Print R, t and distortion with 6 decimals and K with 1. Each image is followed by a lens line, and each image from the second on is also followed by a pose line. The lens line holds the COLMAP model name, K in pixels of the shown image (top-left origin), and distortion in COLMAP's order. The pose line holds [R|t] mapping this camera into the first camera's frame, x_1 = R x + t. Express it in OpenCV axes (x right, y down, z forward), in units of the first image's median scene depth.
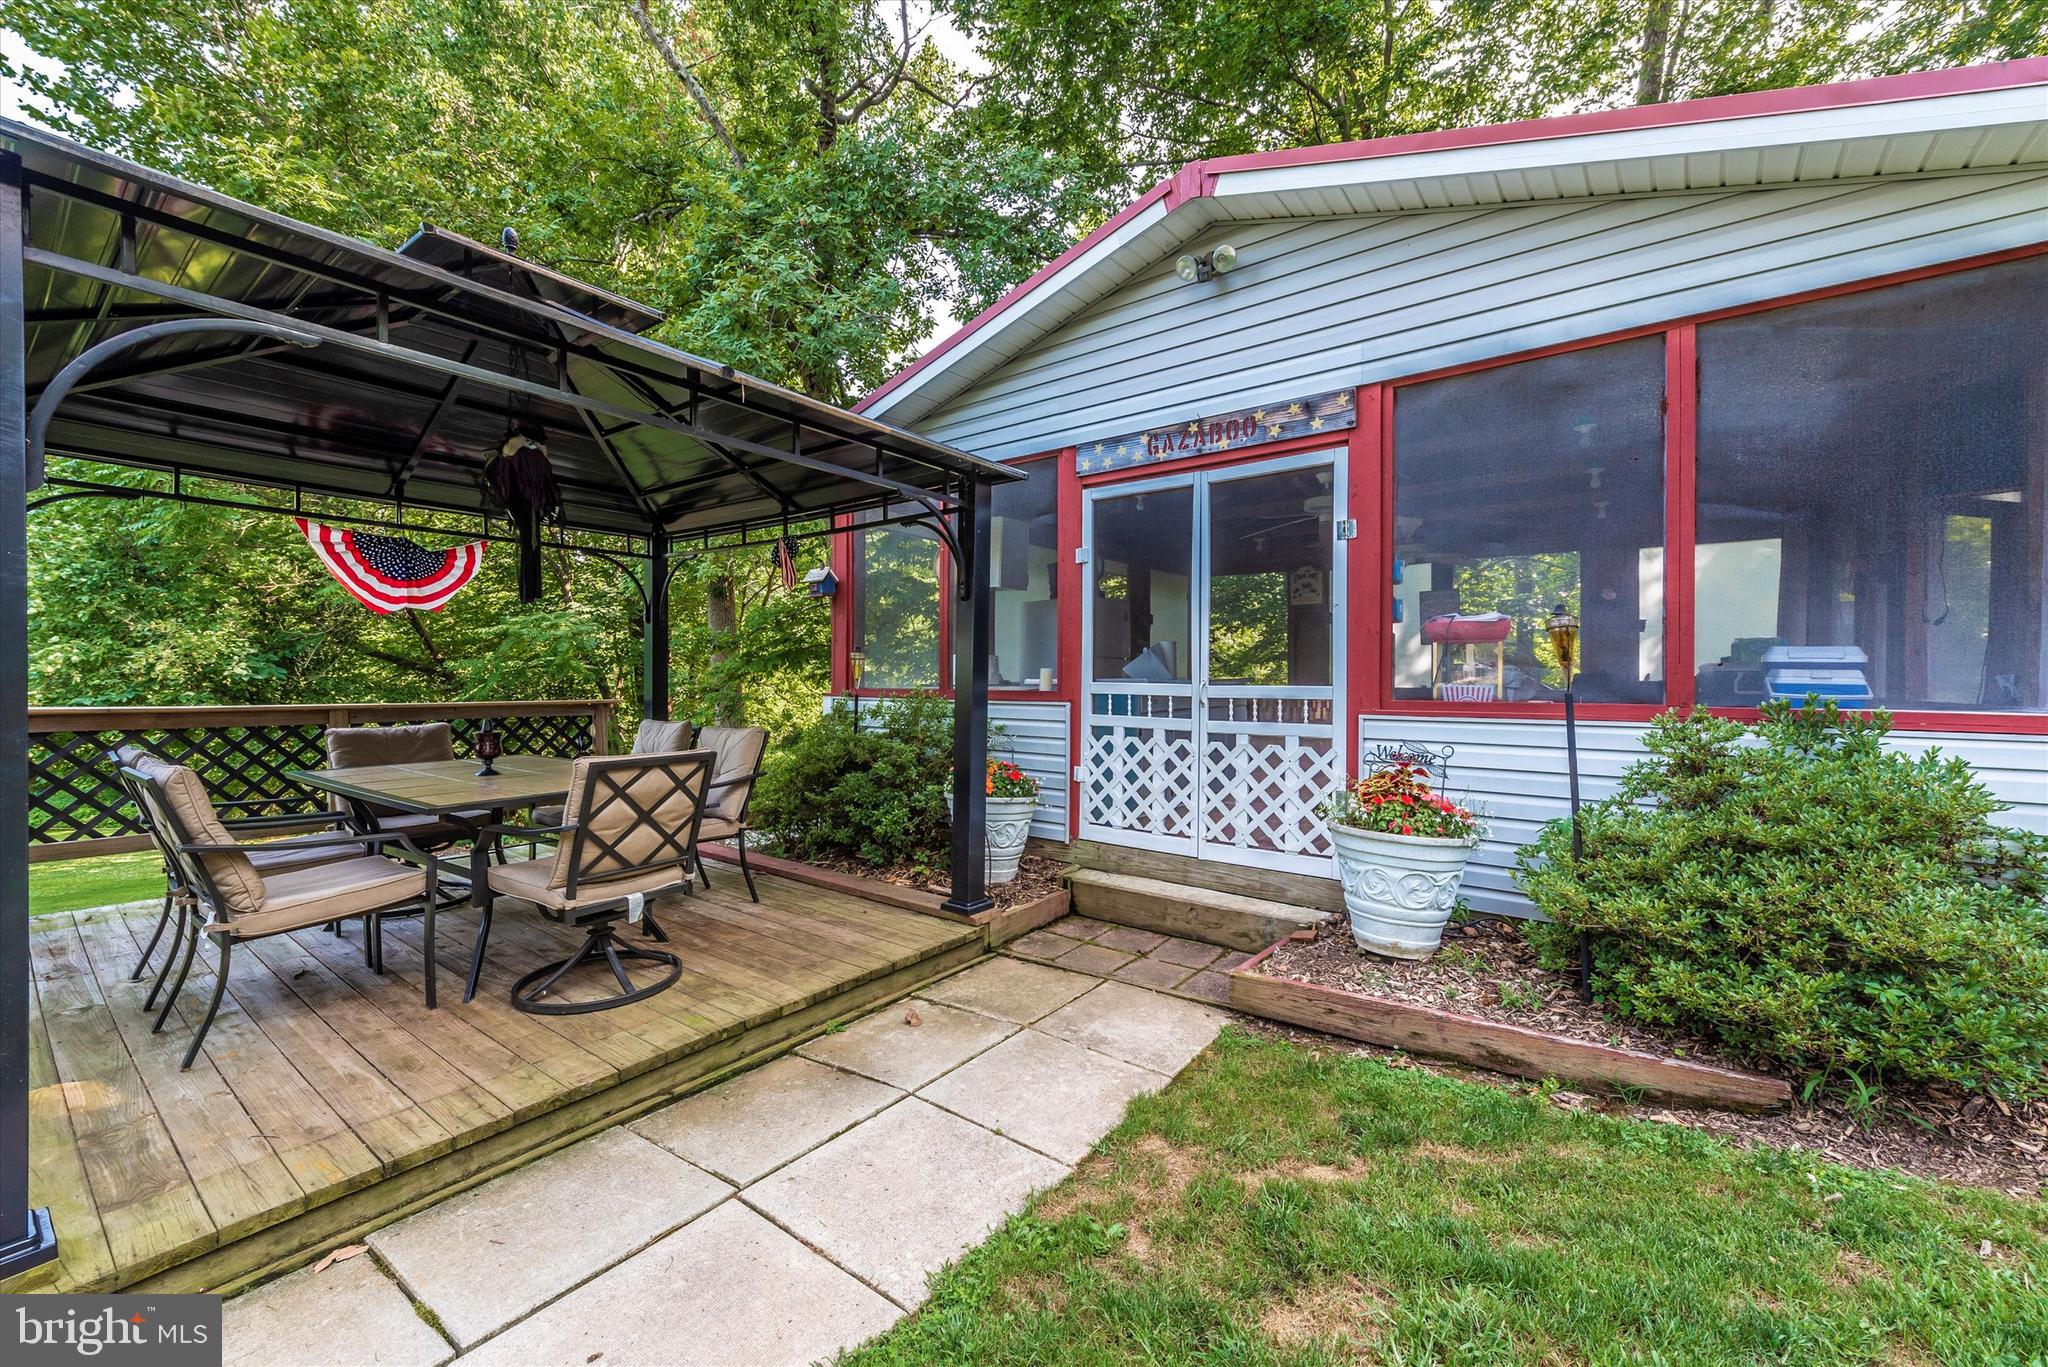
lens RADIAL K [[804.2, 0, 1041.7], [0, 804.2, 679.4], [0, 0, 1]] dist [0.008427, -0.001526]
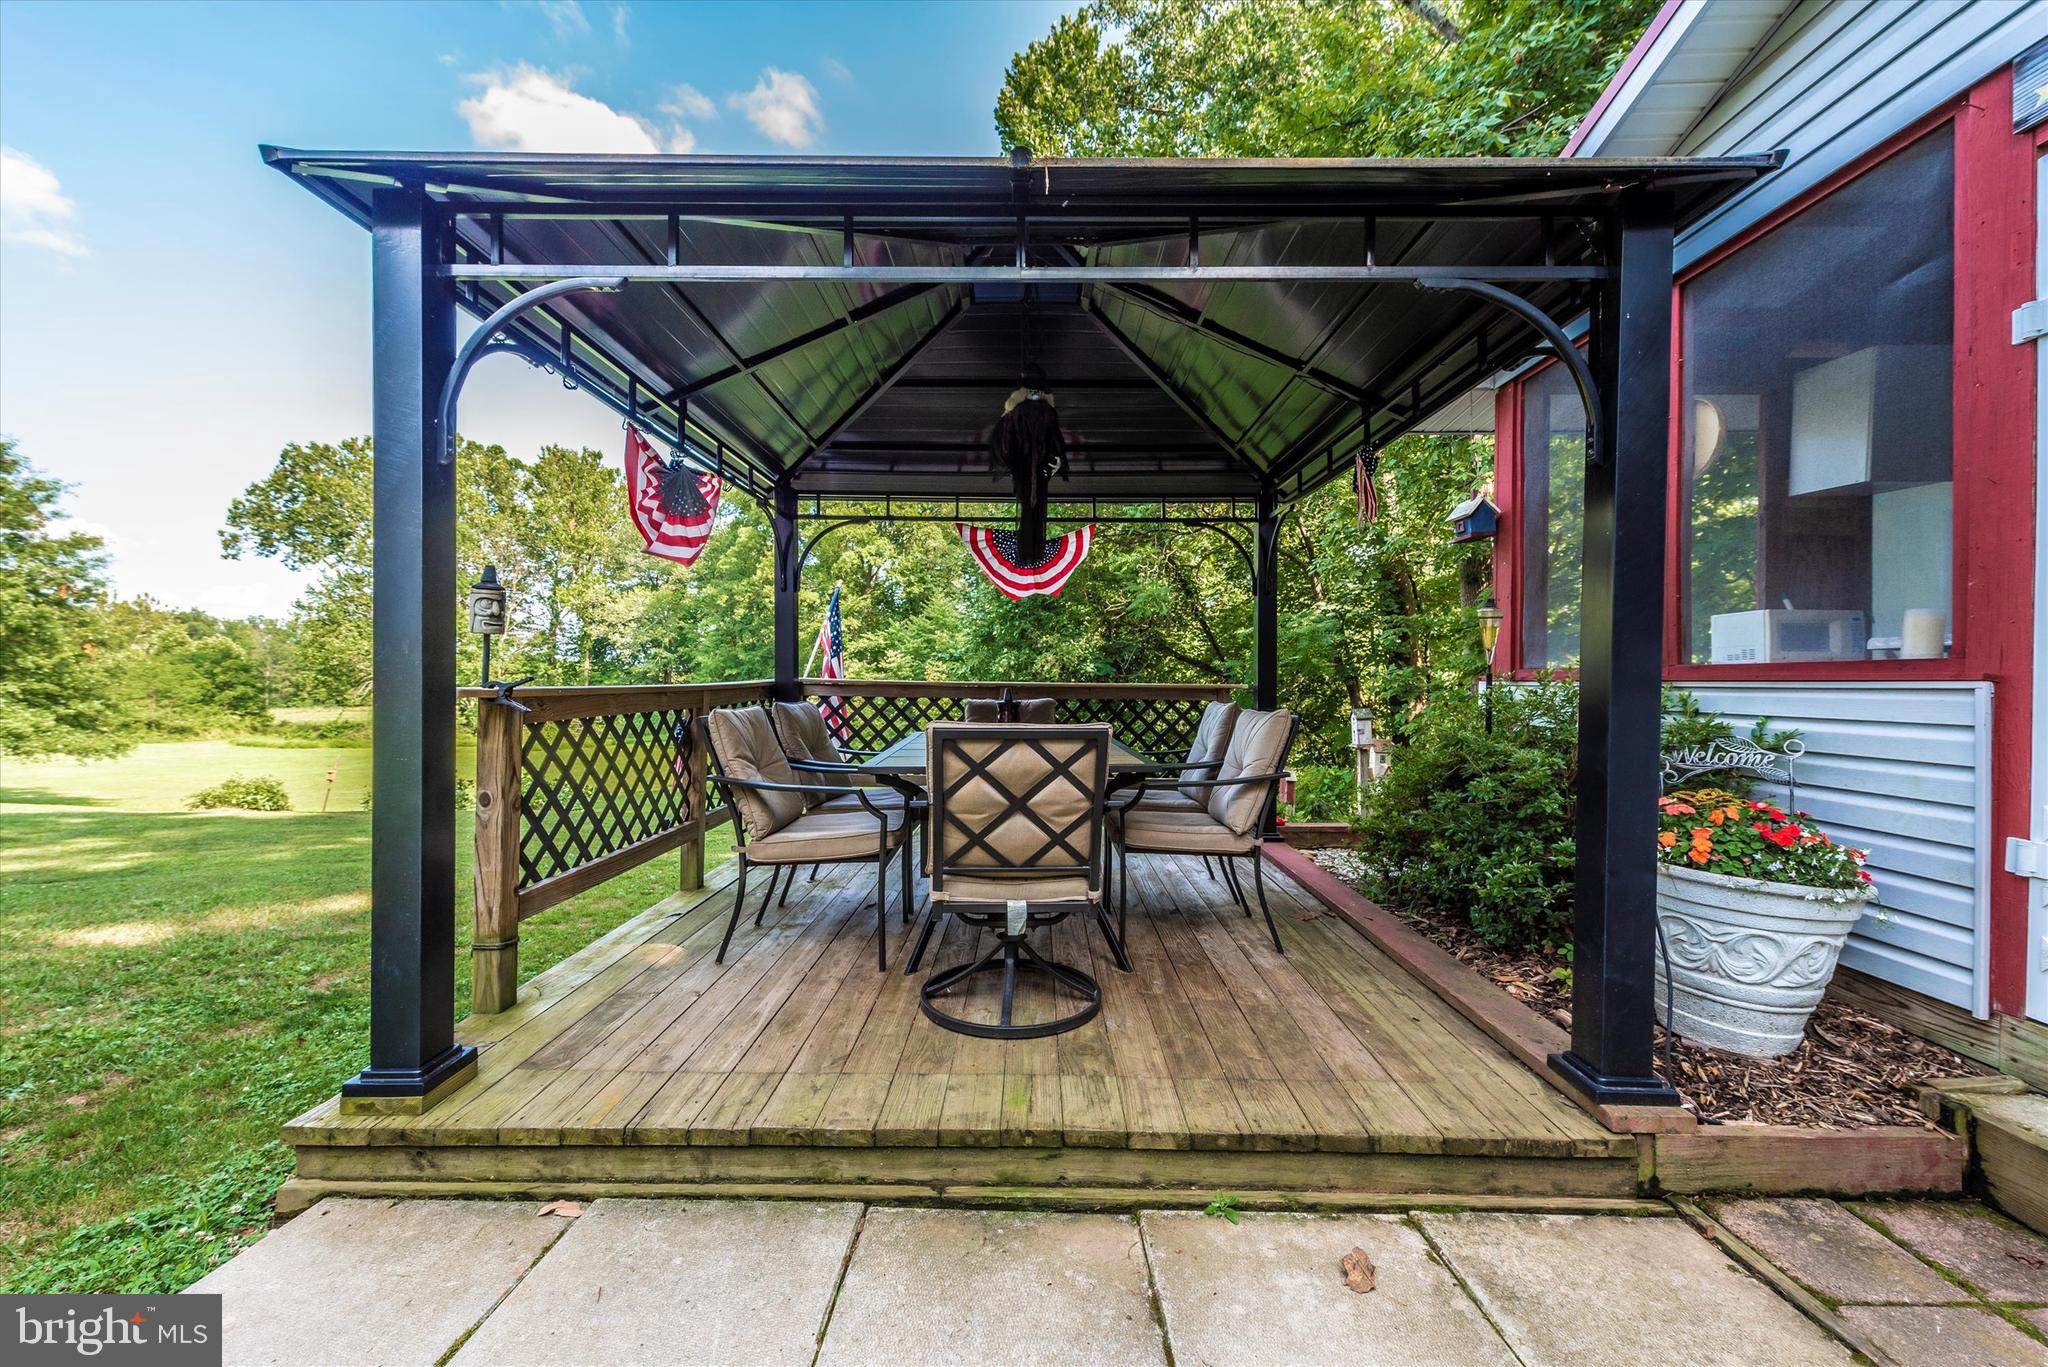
lens RADIAL K [[804.2, 0, 1009.1], [0, 804.2, 677.0], [0, 0, 1]] dist [0.008427, -0.001526]
pose [[0.574671, -0.002851, -0.818379, 0.110893], [-0.007038, 0.999940, -0.008425, 0.042477], [0.818354, 0.010601, 0.574616, 0.432492]]
